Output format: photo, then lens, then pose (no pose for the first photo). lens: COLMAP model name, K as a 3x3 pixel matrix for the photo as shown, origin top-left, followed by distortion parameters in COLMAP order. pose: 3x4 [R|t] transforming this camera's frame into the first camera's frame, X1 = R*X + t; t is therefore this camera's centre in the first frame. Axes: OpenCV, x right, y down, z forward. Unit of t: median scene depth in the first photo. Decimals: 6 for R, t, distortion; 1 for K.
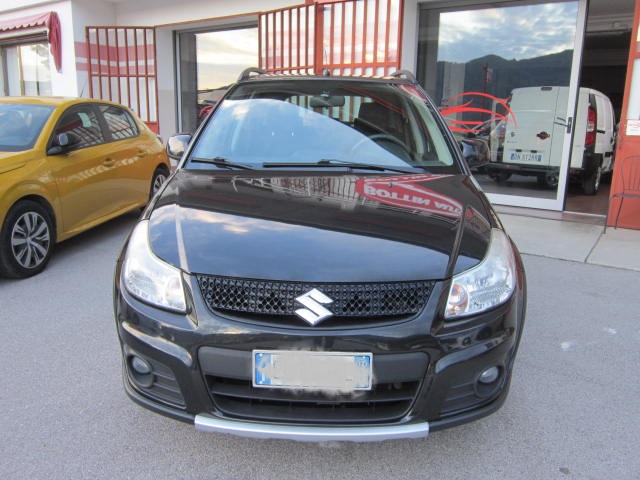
lens RADIAL K [[529.0, 0, 321.0], [0, 529.0, 238.4], [0, 0, 1]] dist [-0.056483, 0.019378]
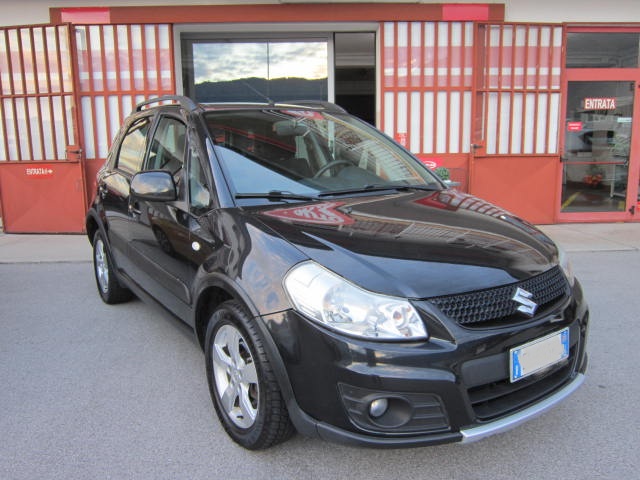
lens RADIAL K [[529.0, 0, 321.4], [0, 529.0, 240.8], [0, 0, 1]] dist [-0.056483, 0.019378]
pose [[0.805429, -0.139807, 0.575967, -0.961946], [0.164823, 0.986283, 0.008916, -0.084166], [-0.569312, 0.087752, 0.817425, 0.266826]]
